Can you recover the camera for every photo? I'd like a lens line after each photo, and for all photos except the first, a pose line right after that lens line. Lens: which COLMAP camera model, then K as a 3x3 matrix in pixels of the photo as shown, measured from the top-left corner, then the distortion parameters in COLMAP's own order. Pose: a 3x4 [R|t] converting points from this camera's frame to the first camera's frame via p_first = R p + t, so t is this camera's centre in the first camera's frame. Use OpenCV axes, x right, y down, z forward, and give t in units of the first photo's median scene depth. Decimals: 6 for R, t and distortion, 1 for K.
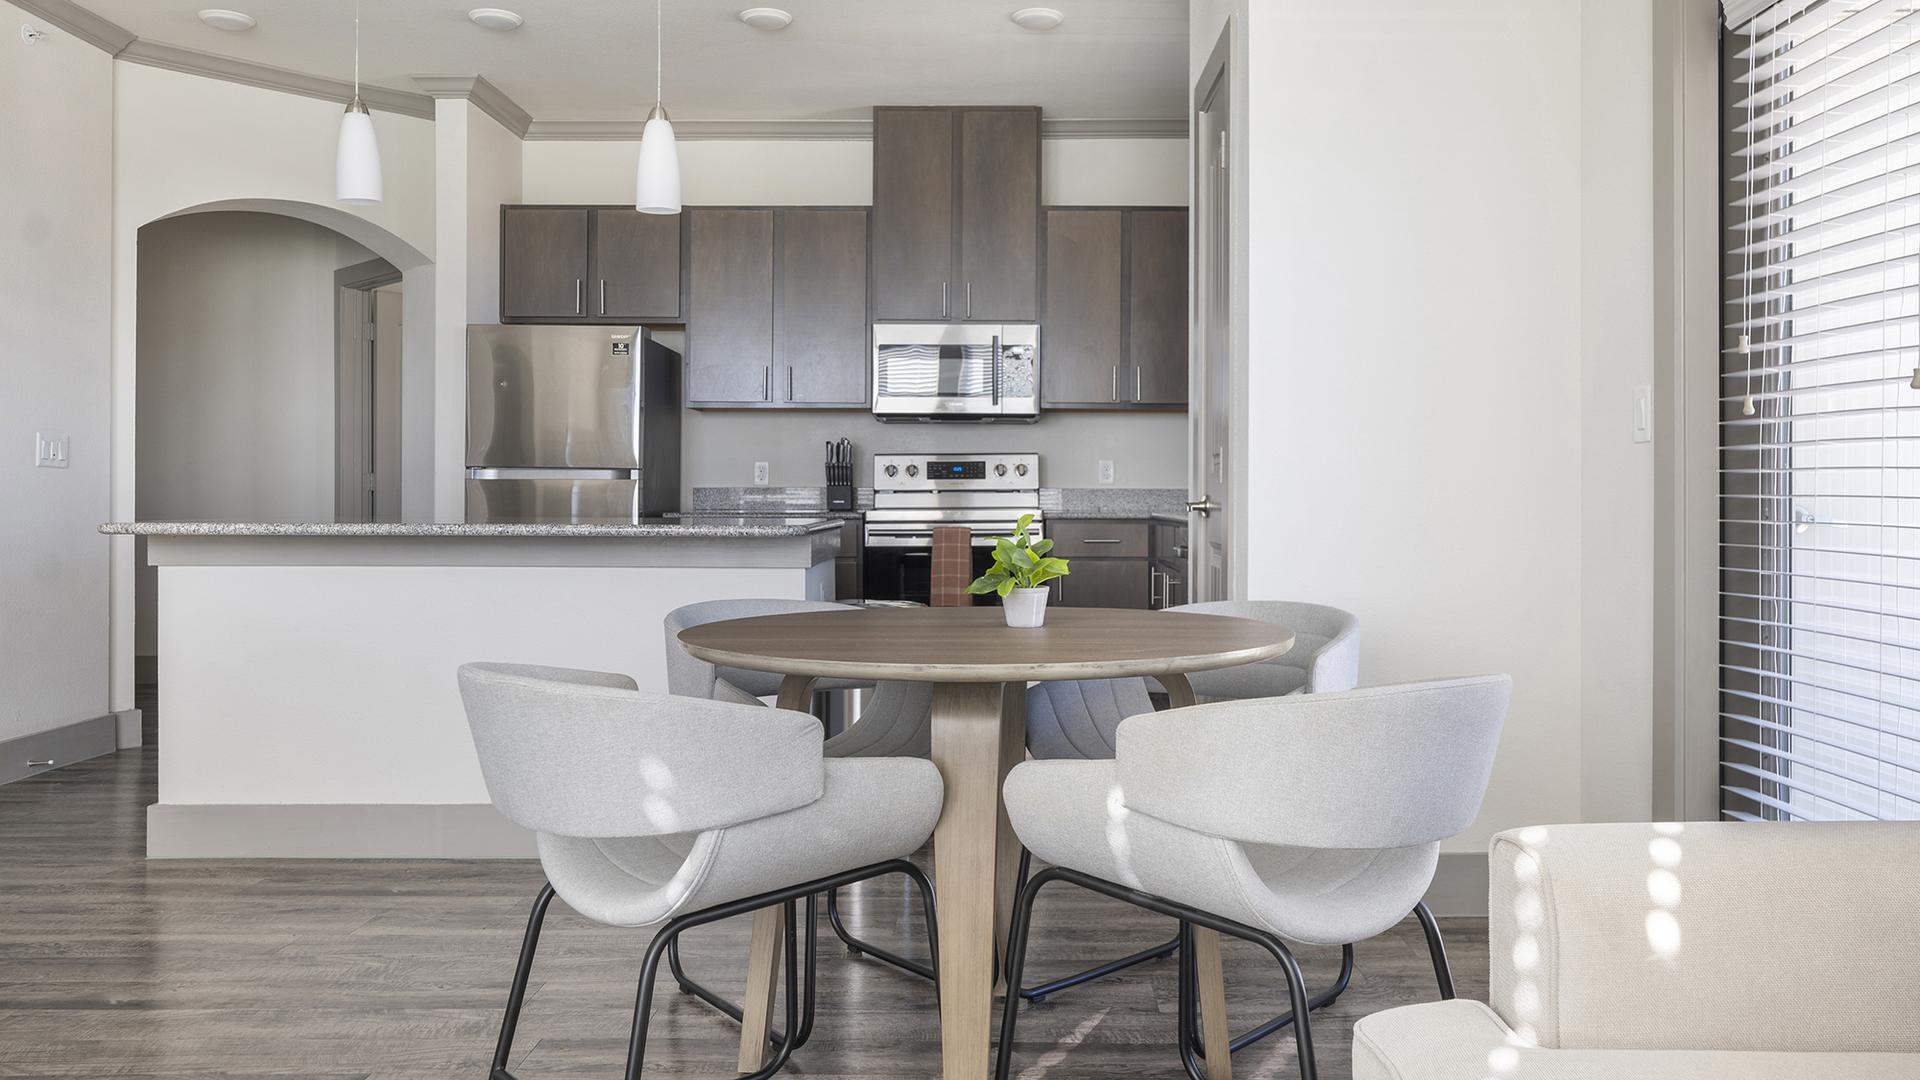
lens RADIAL K [[1422.6, 0, 957.3], [0, 1422.6, 491.3], [0, 0, 1]] dist [0.007794, 0.021384]
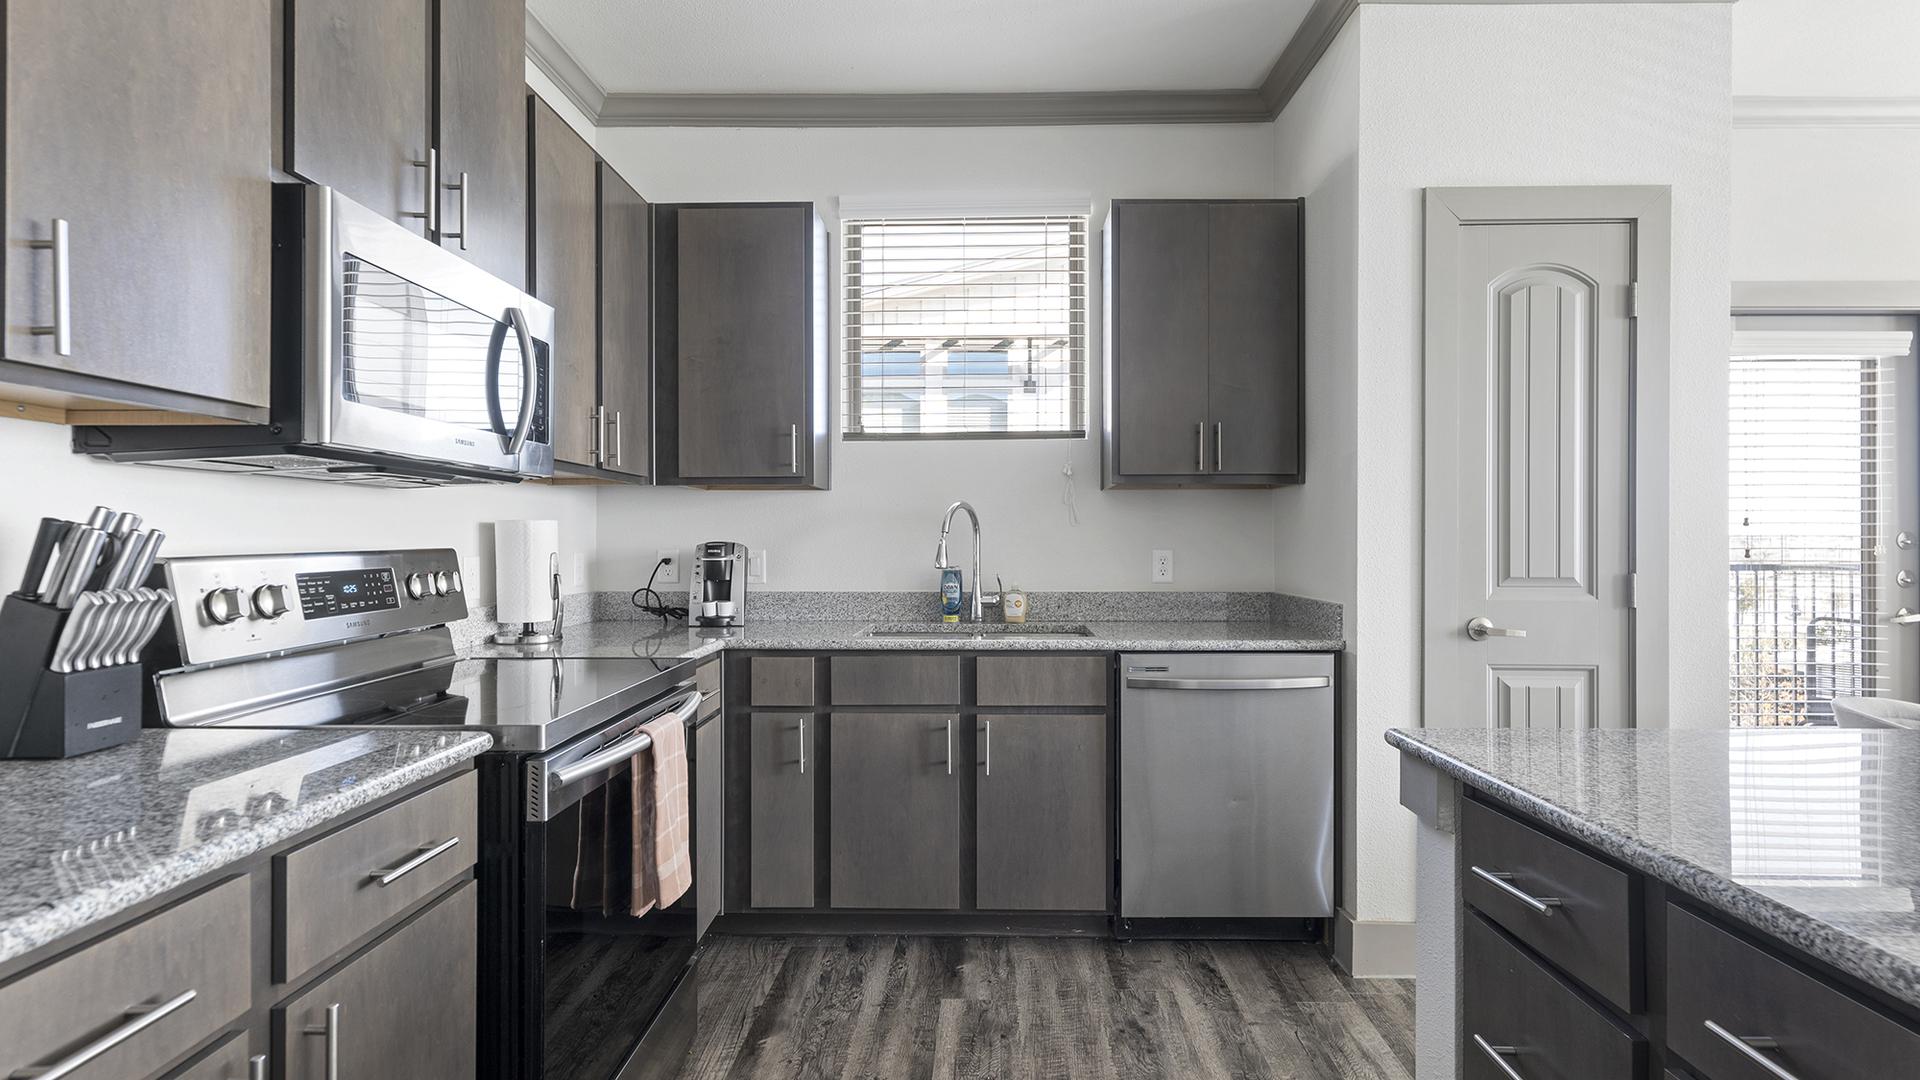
lens RADIAL K [[920.8, 0, 984.8], [0, 920.8, 541.2], [0, 0, 1]] dist [0.009137, 0.000343]
pose [[-0.011829, -0.005339, 0.999916, -0.303750], [-0.001805, 0.999984, 0.005318, -0.035002], [-0.999928, -0.001742, -0.011838, 0.895245]]
